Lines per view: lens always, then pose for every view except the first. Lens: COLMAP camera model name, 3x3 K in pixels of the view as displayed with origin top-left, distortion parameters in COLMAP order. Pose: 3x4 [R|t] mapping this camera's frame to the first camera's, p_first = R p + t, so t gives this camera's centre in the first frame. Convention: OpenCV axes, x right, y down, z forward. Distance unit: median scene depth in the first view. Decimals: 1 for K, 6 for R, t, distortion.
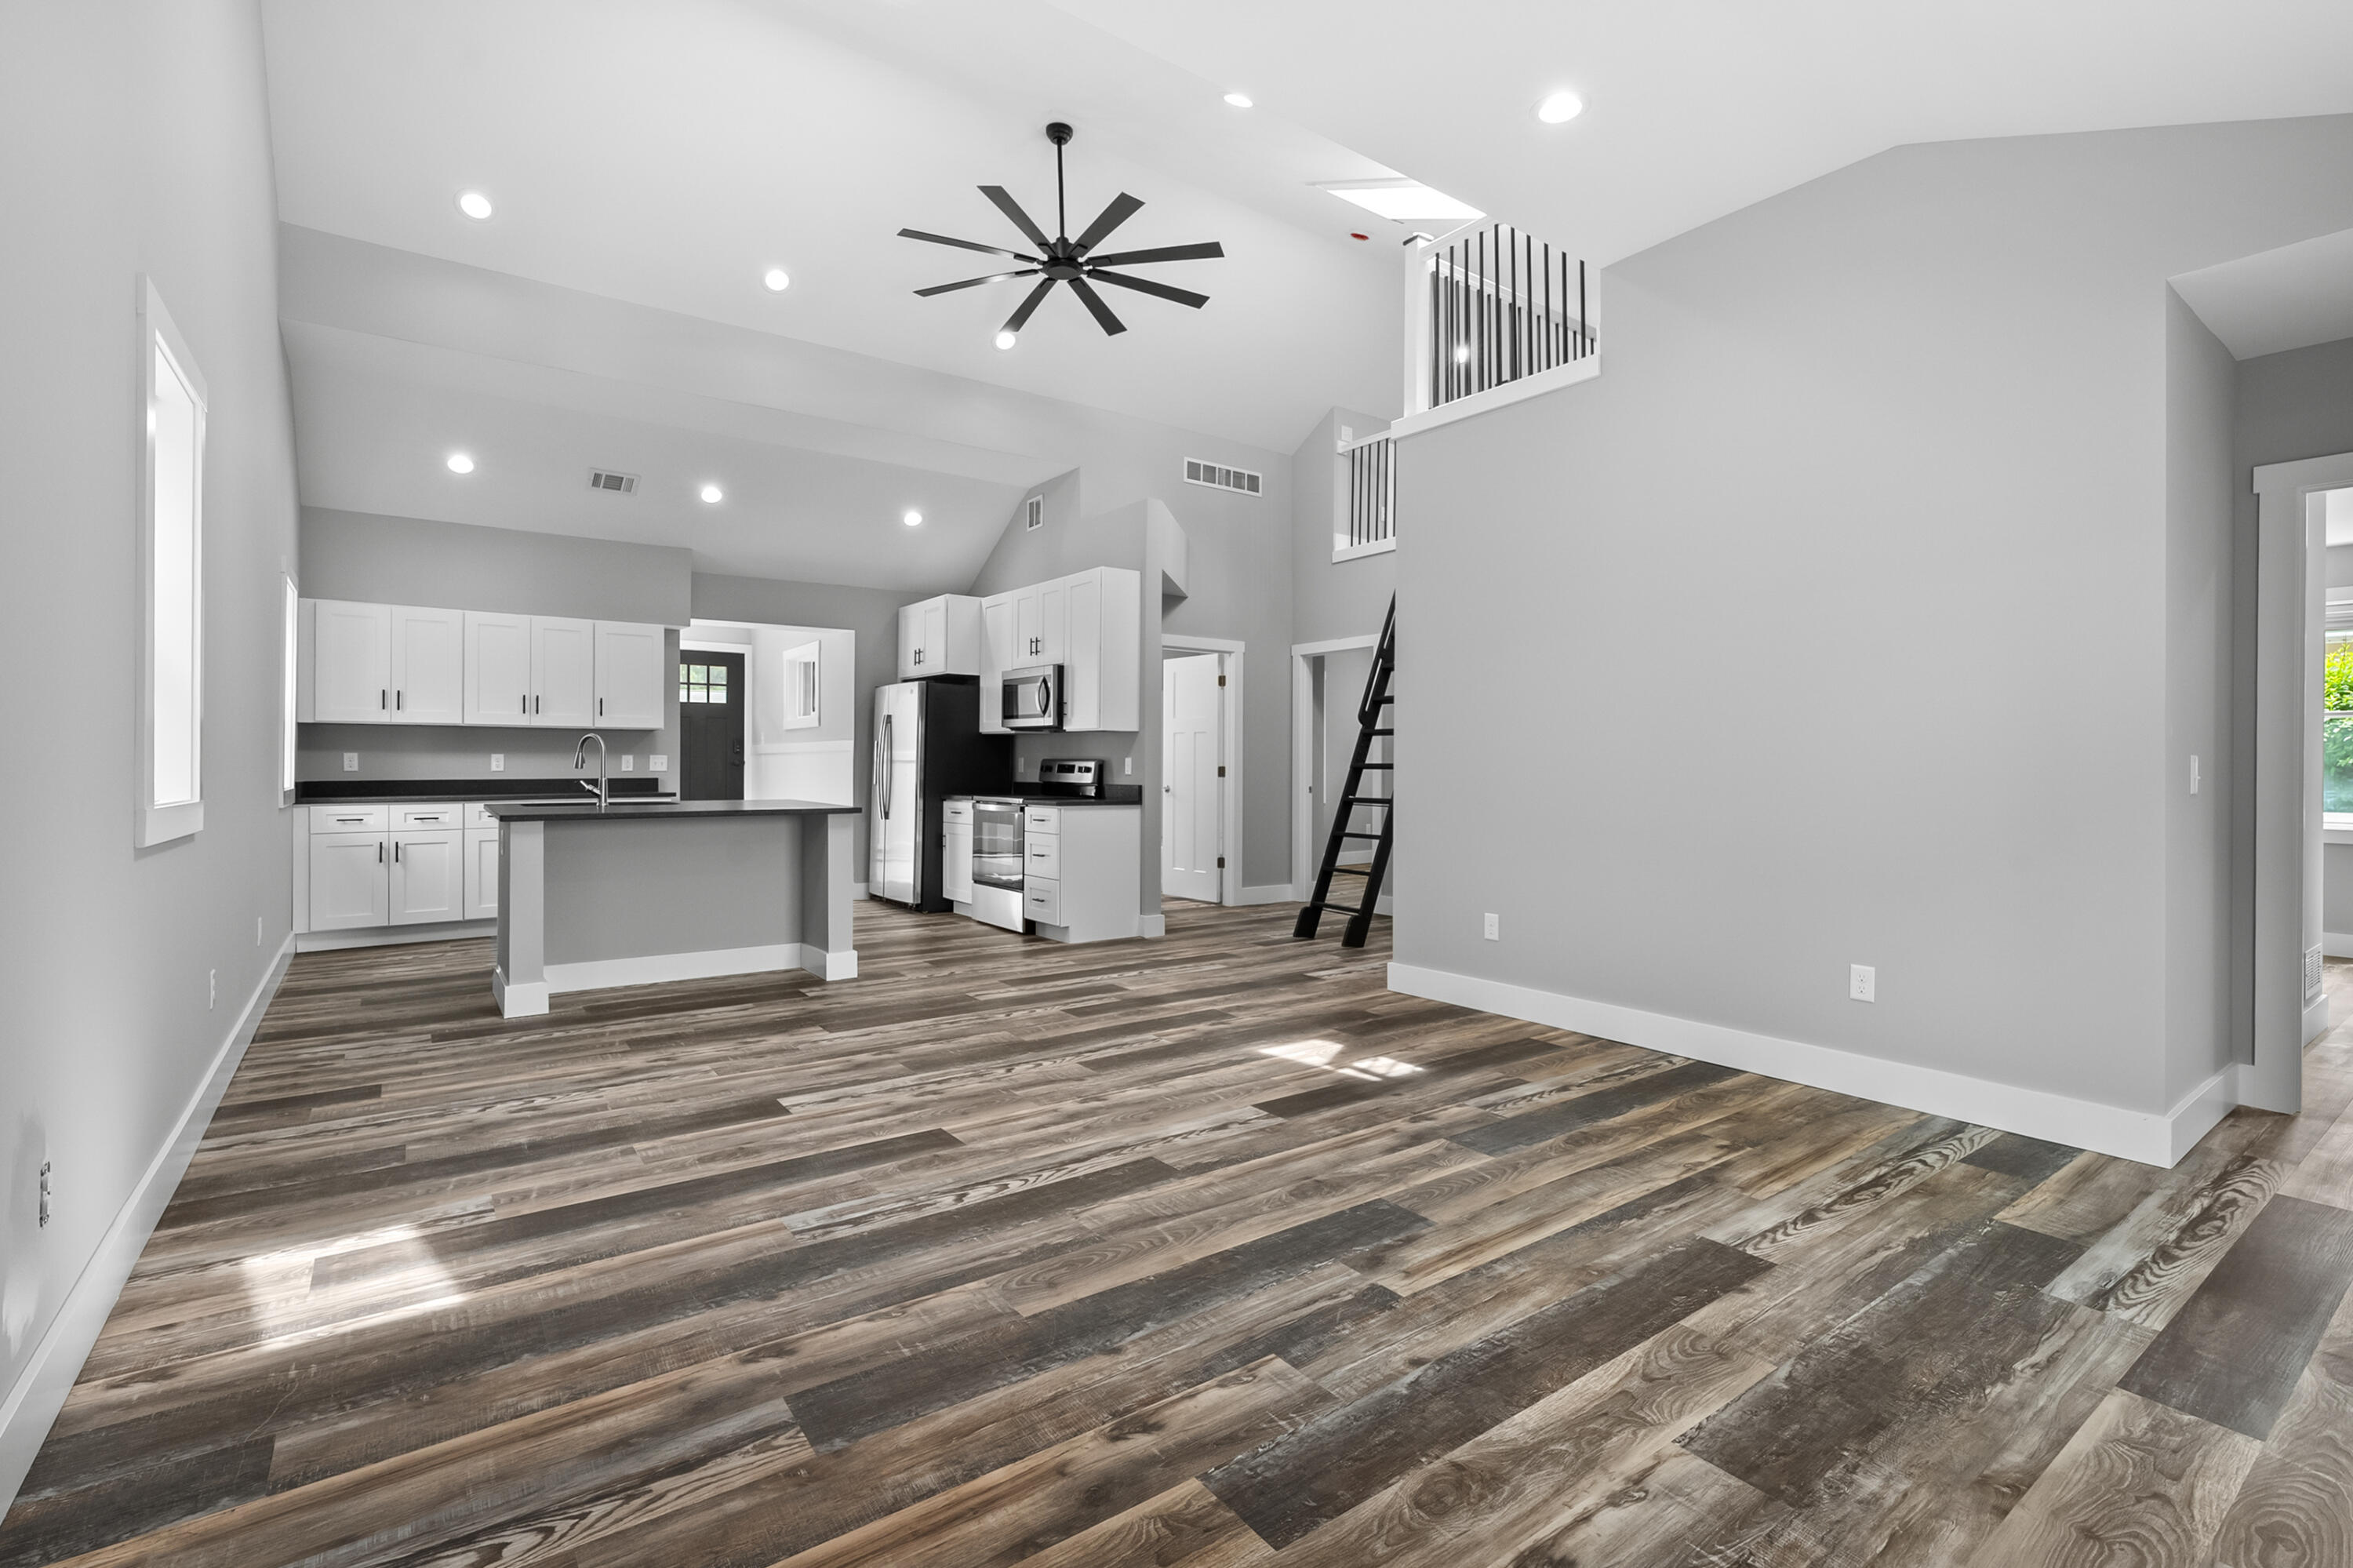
lens RADIAL K [[1061.0, 0, 1164.5], [0, 1061.0, 766.4], [0, 0, 1]] dist [-0.004664, 0.001248]
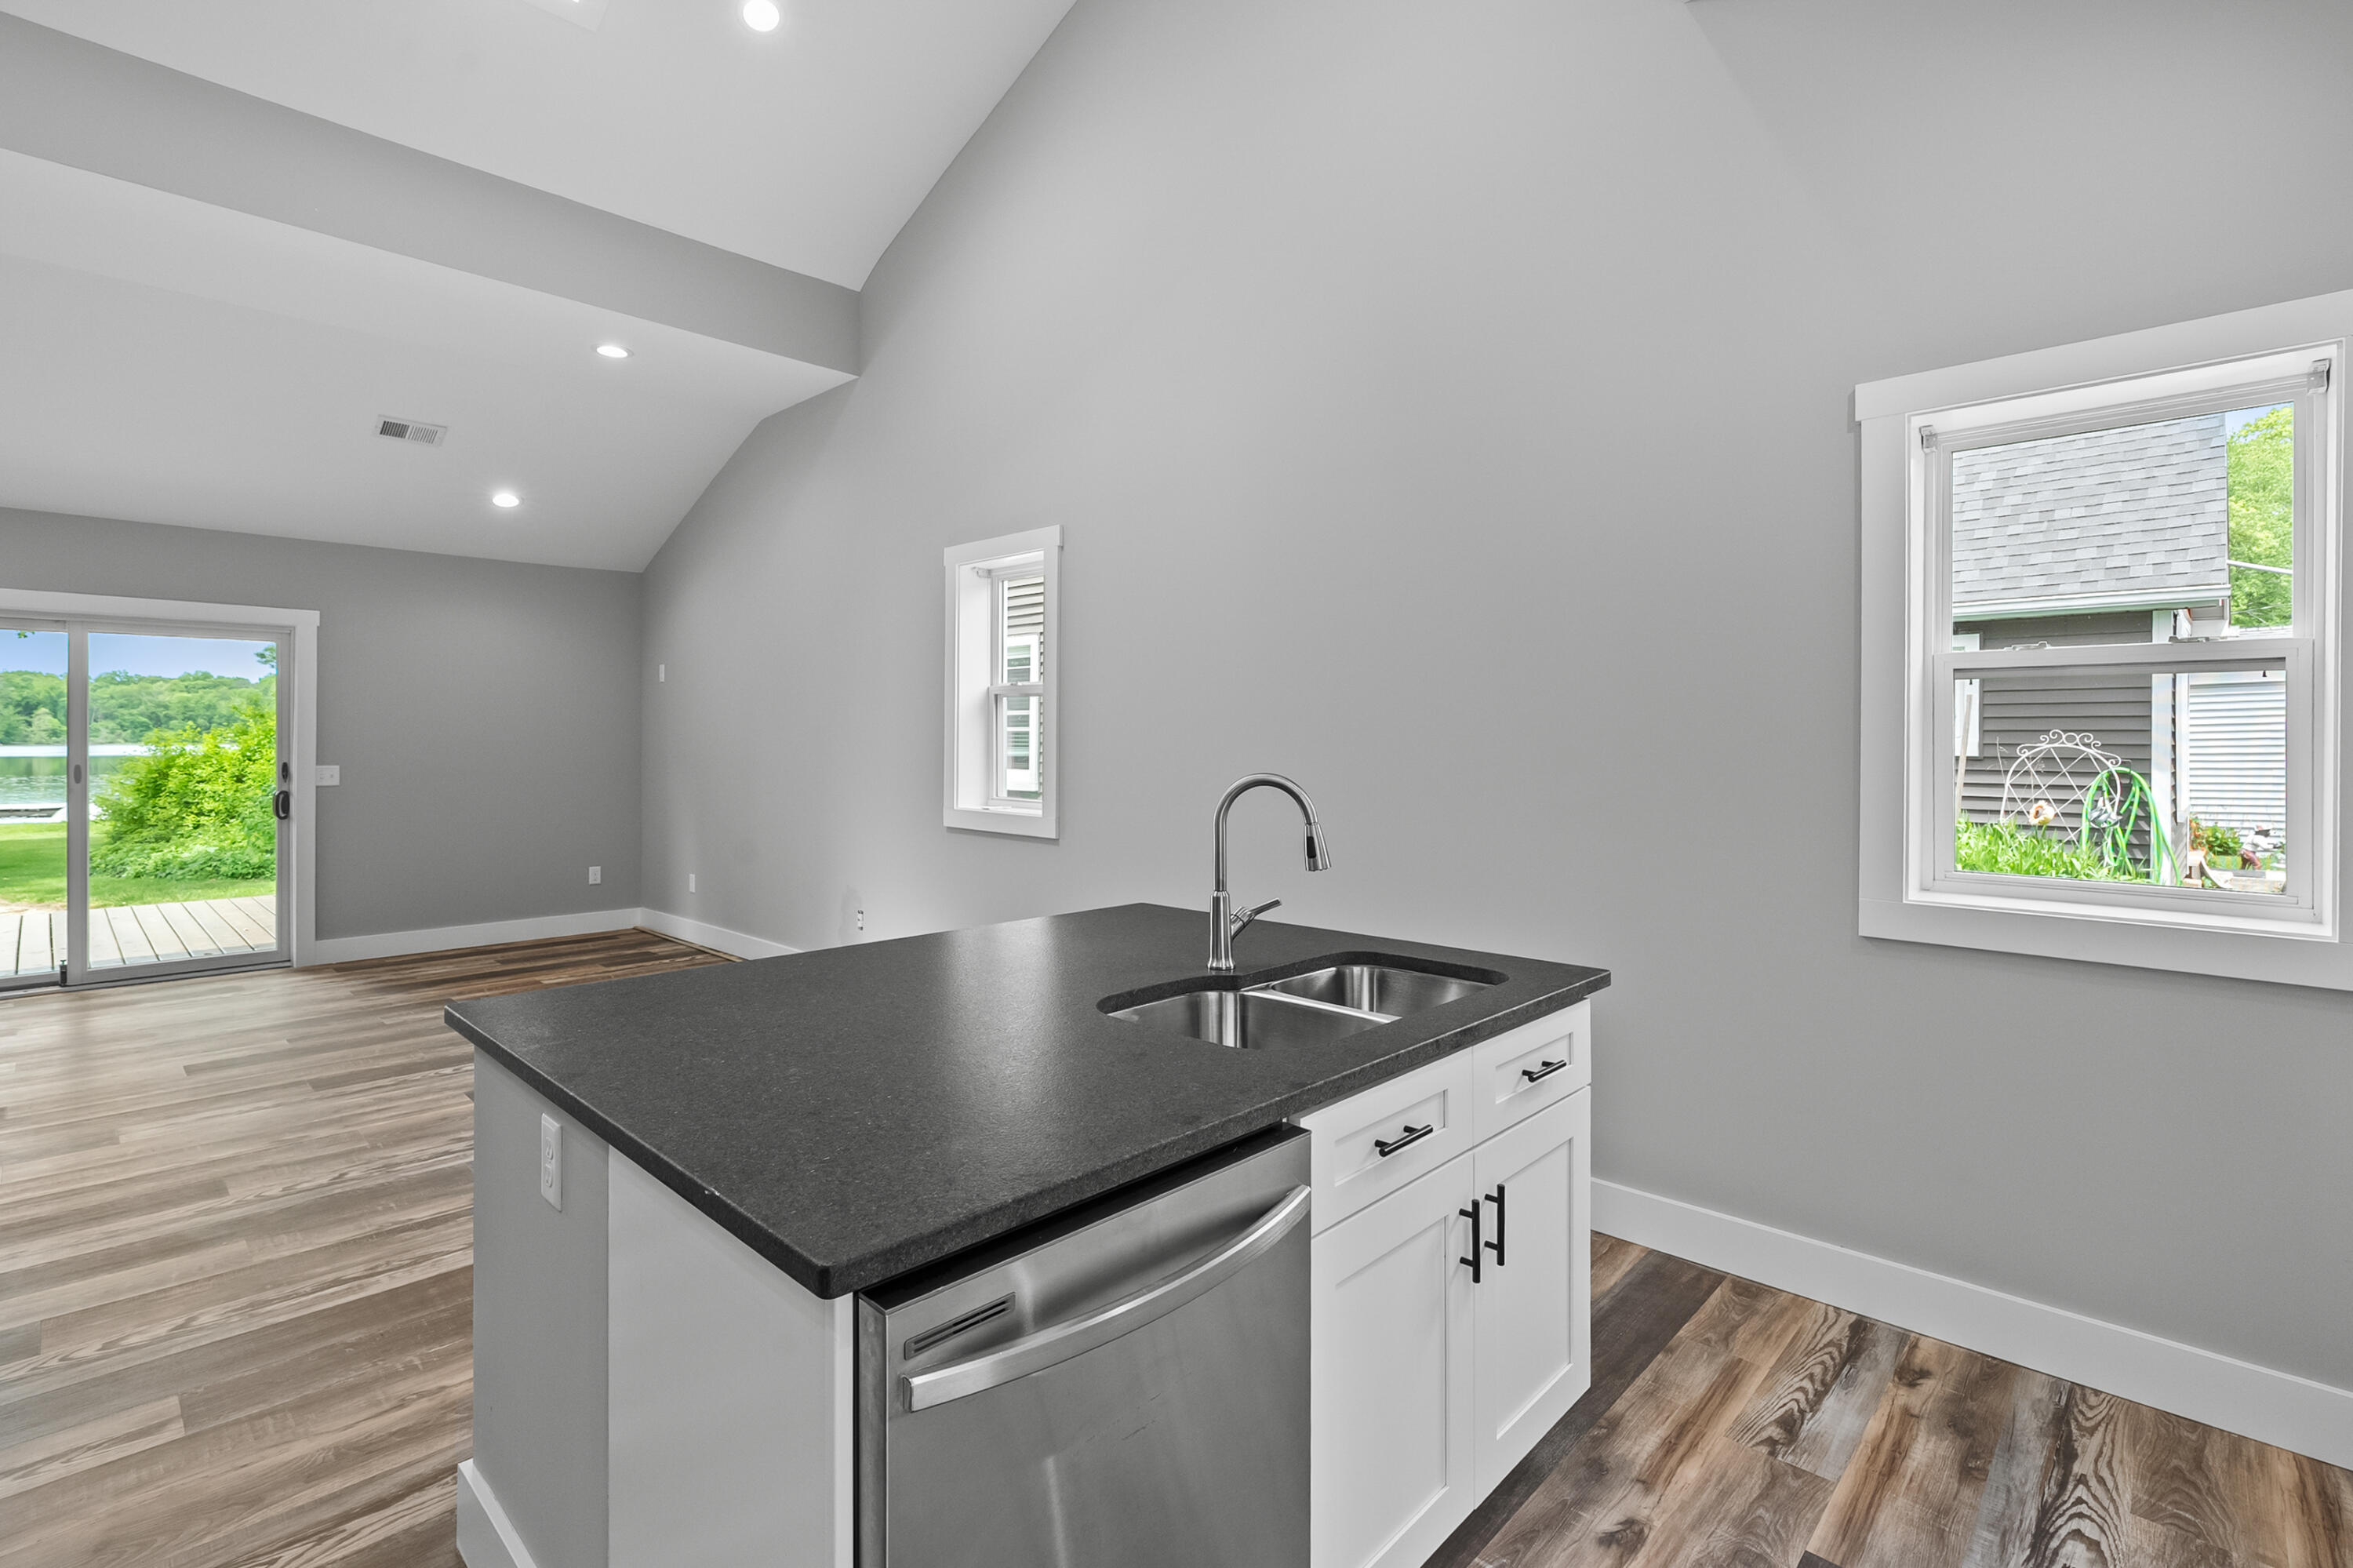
lens RADIAL K [[1061.0, 0, 1168.0], [0, 1061.0, 741.9], [0, 0, 1]] dist [-0.004664, 0.001248]
pose [[-0.981978, -0.004947, -0.188932, -0.323944], [-0.006234, 0.999961, 0.006220, -0.032903], [0.188894, 0.007286, -0.981970, 1.002296]]
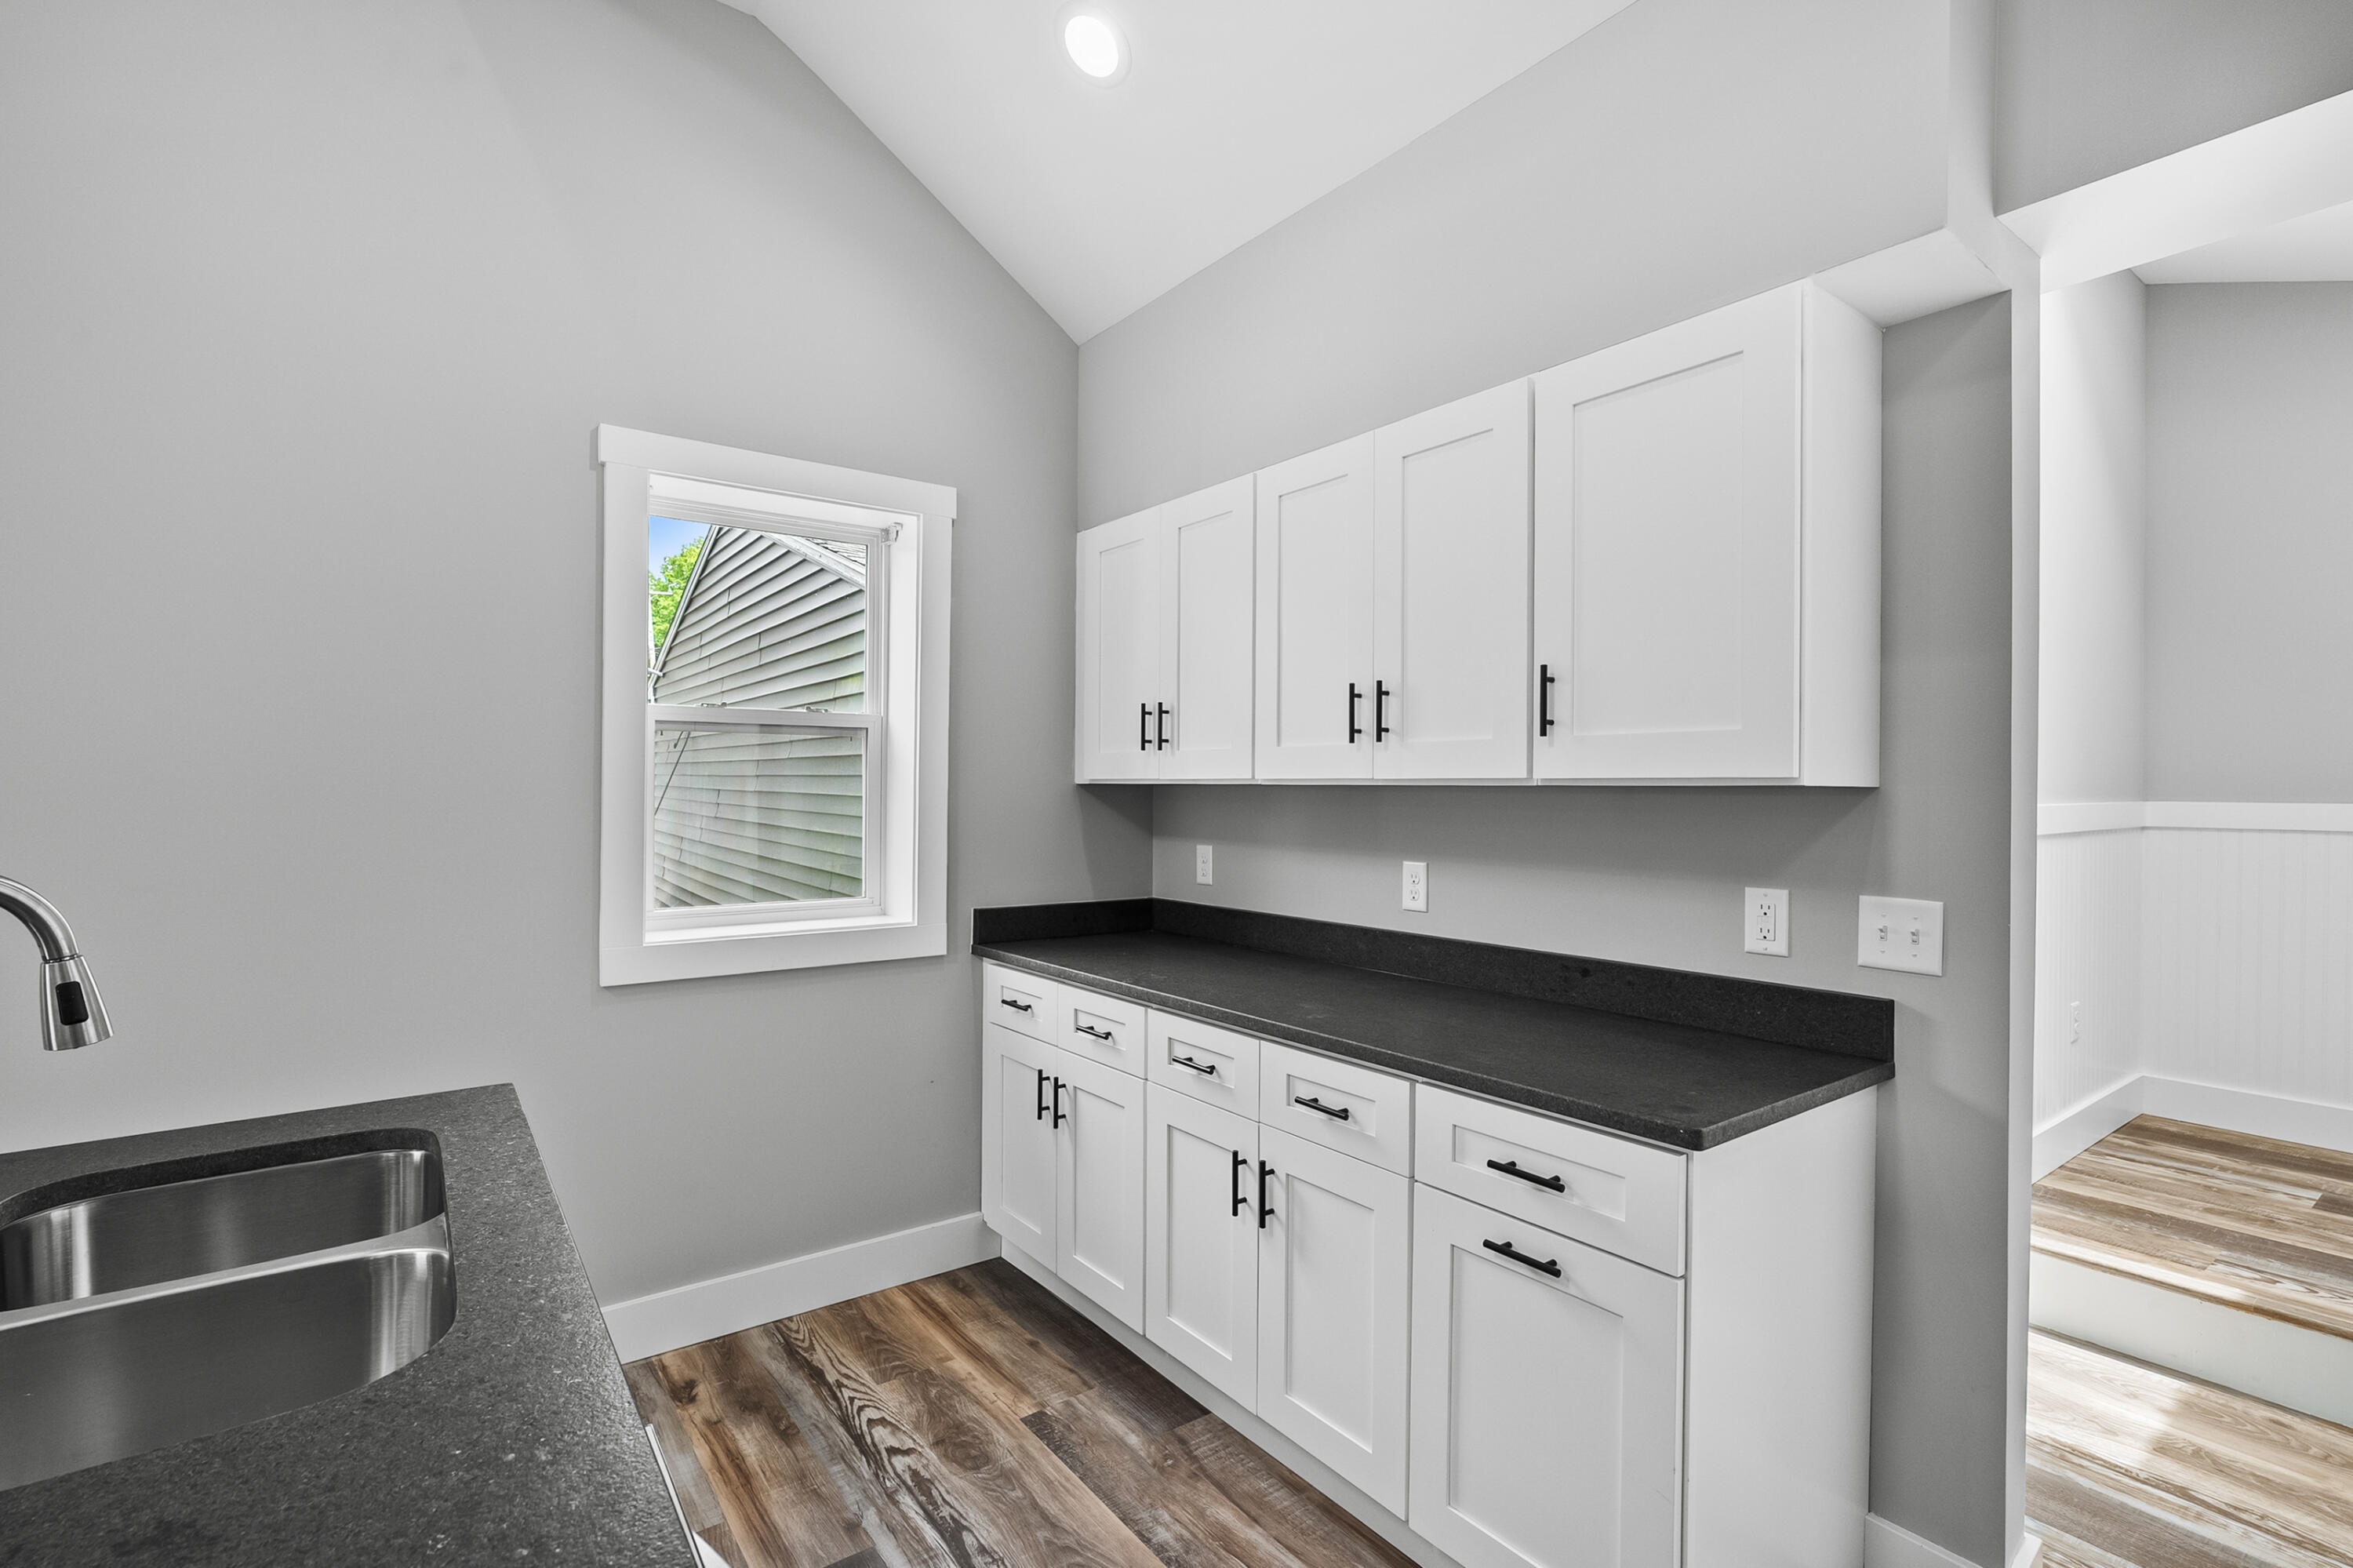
lens RADIAL K [[1061.0, 0, 1171.8], [0, 1061.0, 795.6], [0, 0, 1]] dist [-0.004664, 0.001248]
pose [[0.013449, 0.005936, -0.999892, -0.271869], [-0.008957, 0.999943, 0.005816, -0.033744], [0.999869, 0.008877, 0.013501, 0.888063]]
